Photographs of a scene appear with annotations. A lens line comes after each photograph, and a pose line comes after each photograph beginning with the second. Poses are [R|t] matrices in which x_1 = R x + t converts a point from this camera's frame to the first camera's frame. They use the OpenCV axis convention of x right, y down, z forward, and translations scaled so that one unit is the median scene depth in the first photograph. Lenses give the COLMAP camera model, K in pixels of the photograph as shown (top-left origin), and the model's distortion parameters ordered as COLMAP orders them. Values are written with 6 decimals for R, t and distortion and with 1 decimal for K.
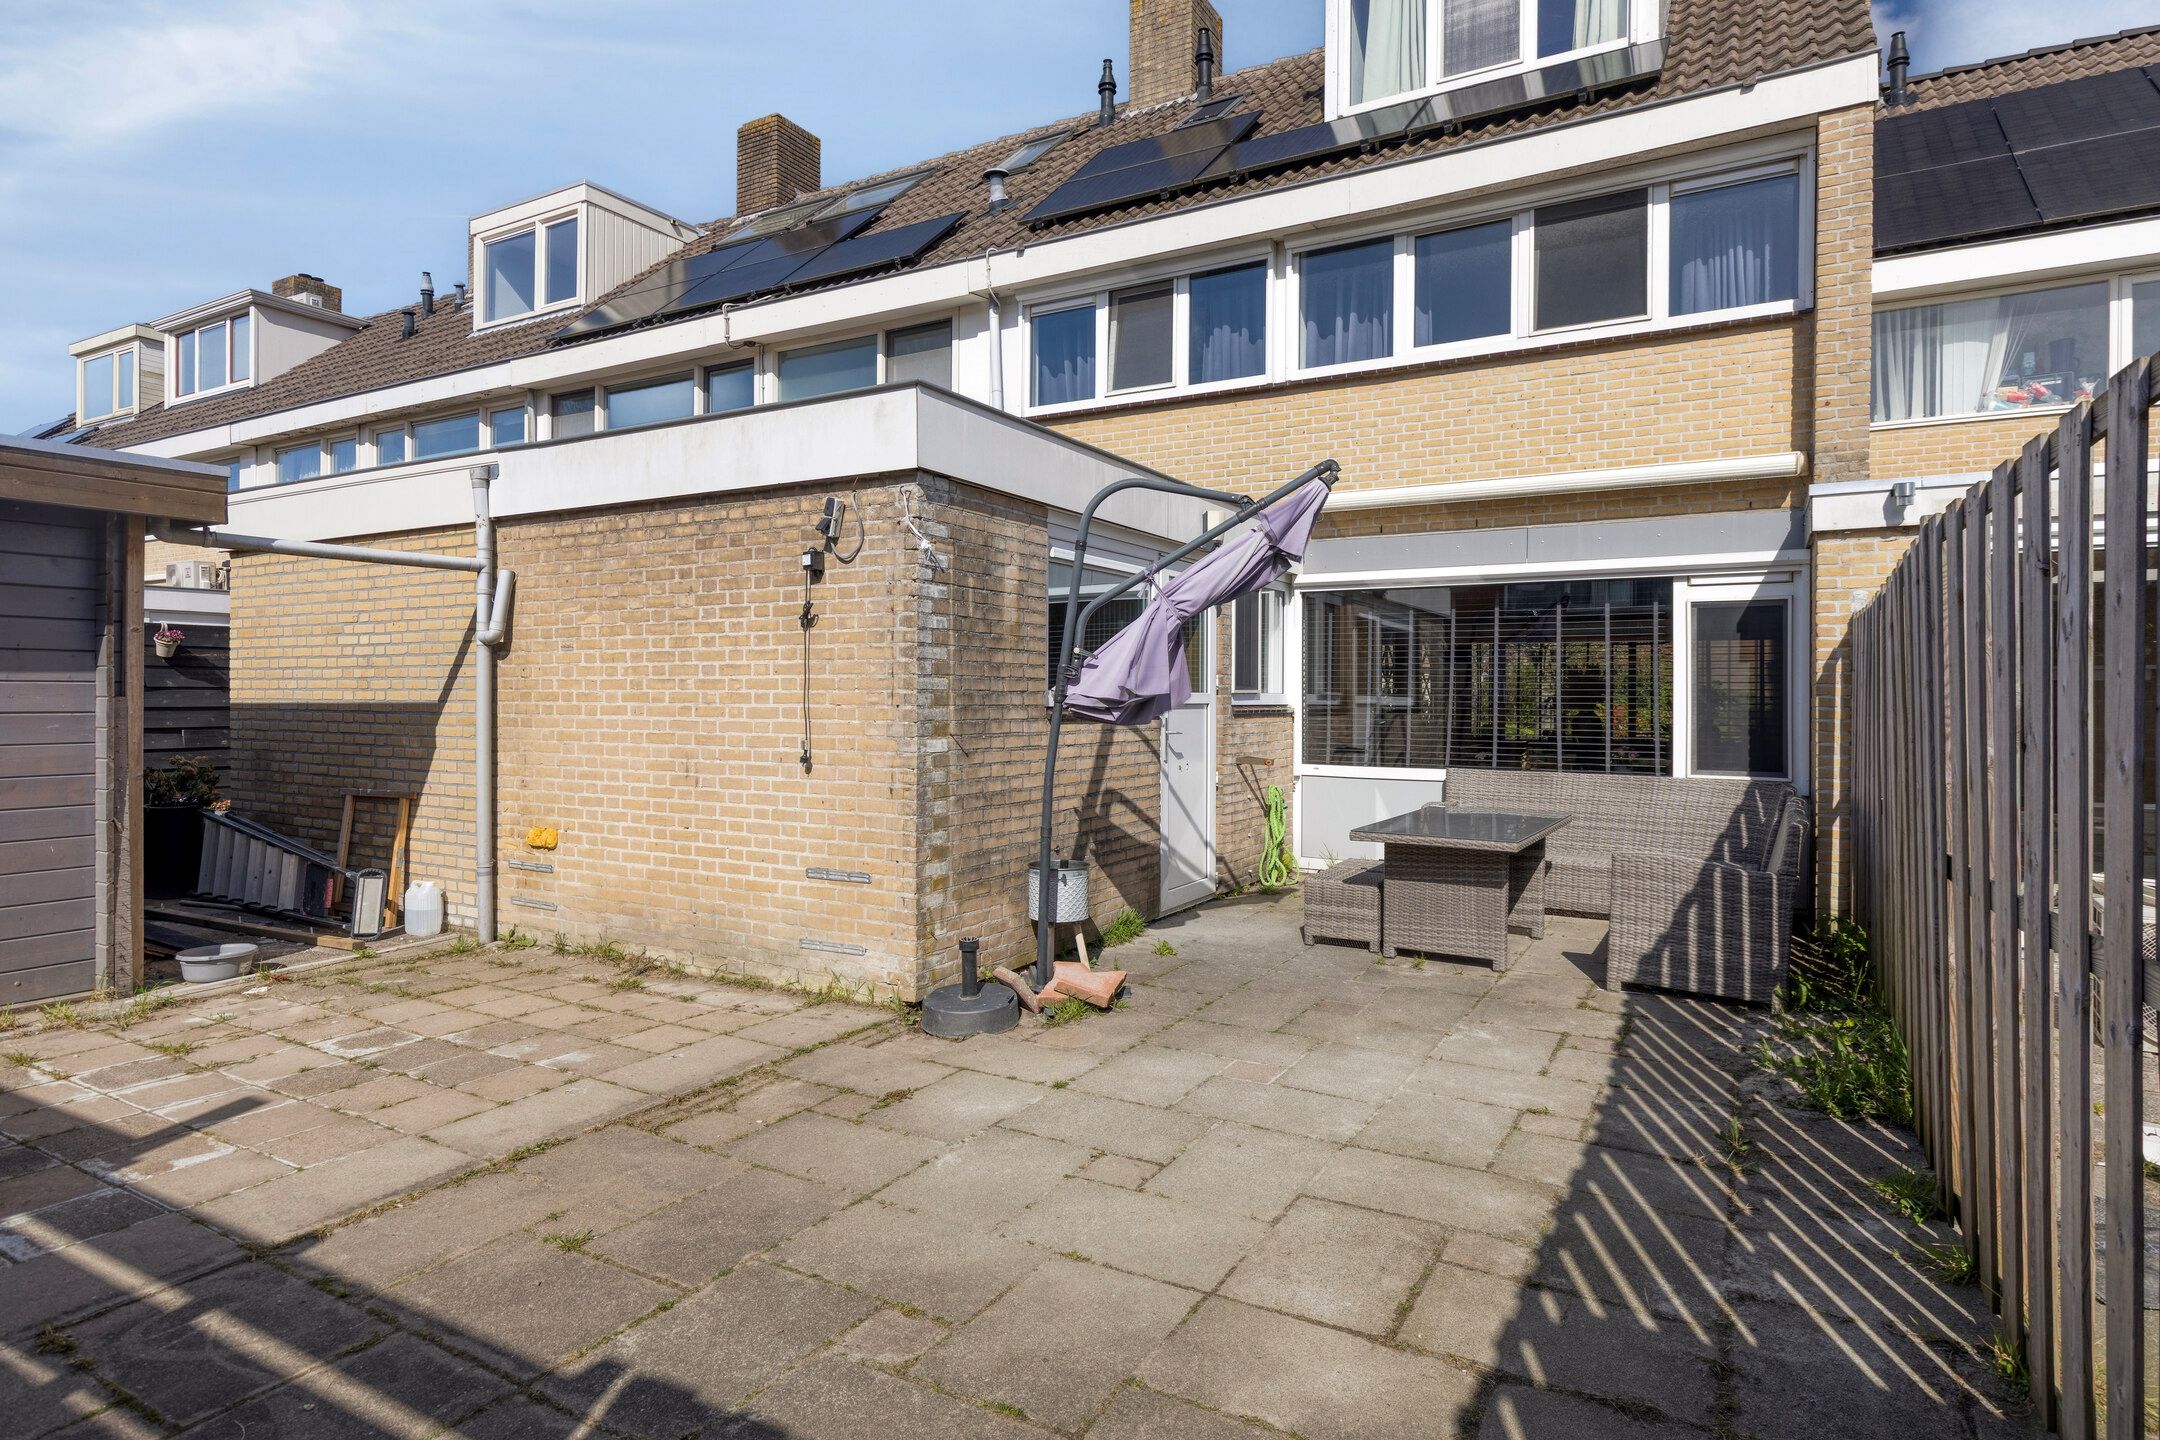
lens RADIAL K [[1197.7, 0, 1075.1], [0, 1197.7, 690.1], [0, 0, 1]] dist [0.002261, 0.000355]
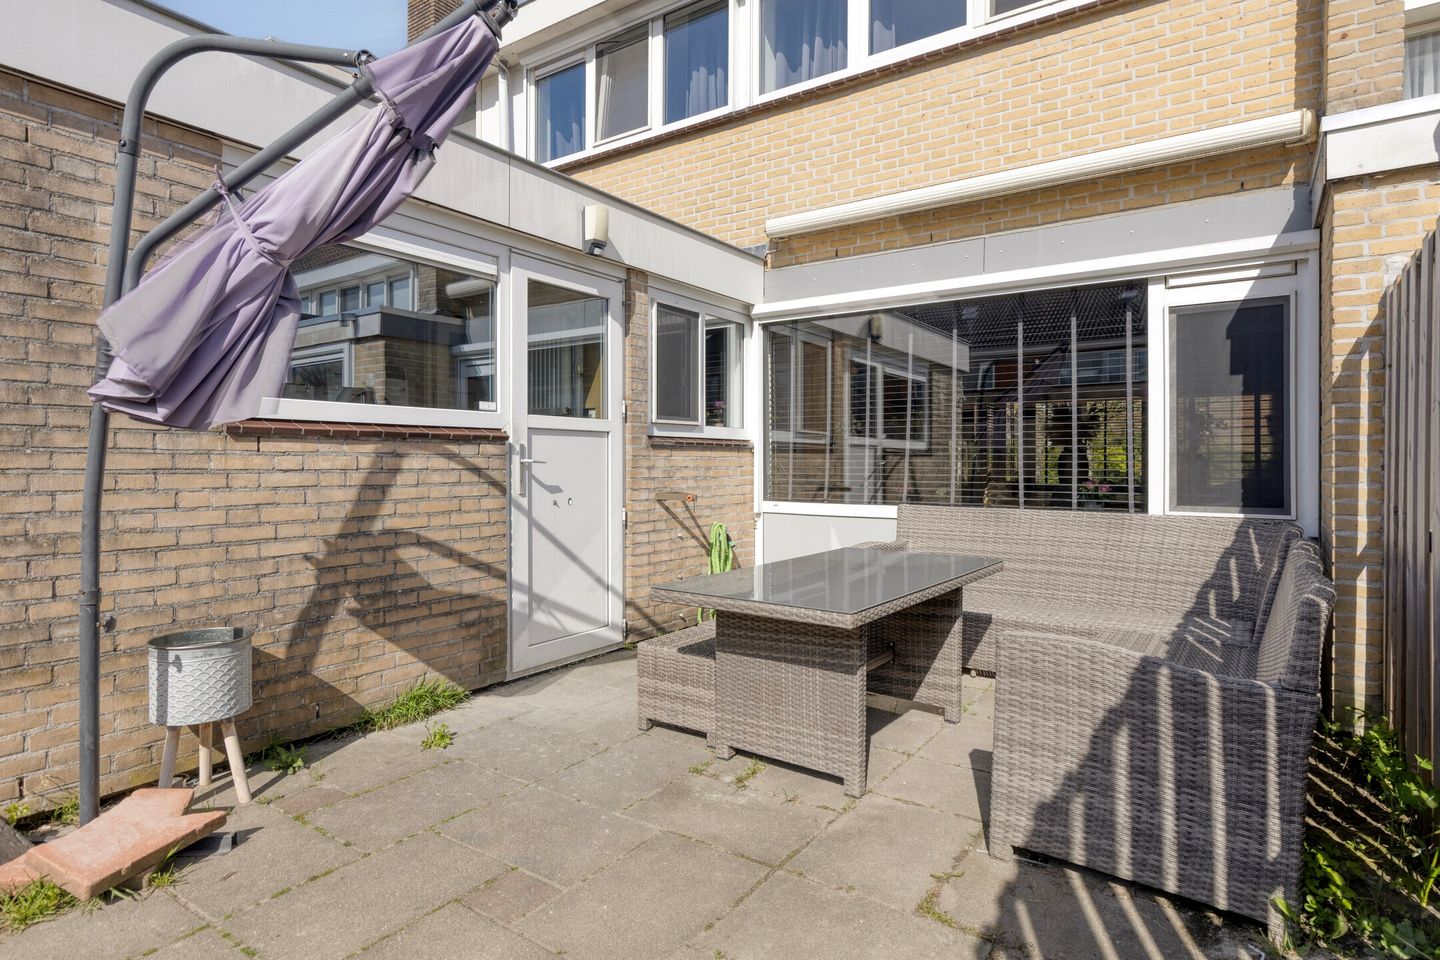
lens RADIAL K [[796.1, 0, 725.2], [0, 796.1, 460.1], [0, 0, 1]] dist [0.007863, 0.002577]
pose [[0.997059, -0.005059, -0.076471, 0.255428], [0.005215, 0.999985, 0.001843, 0.033296], [0.076460, -0.002236, 0.997070, 0.433082]]
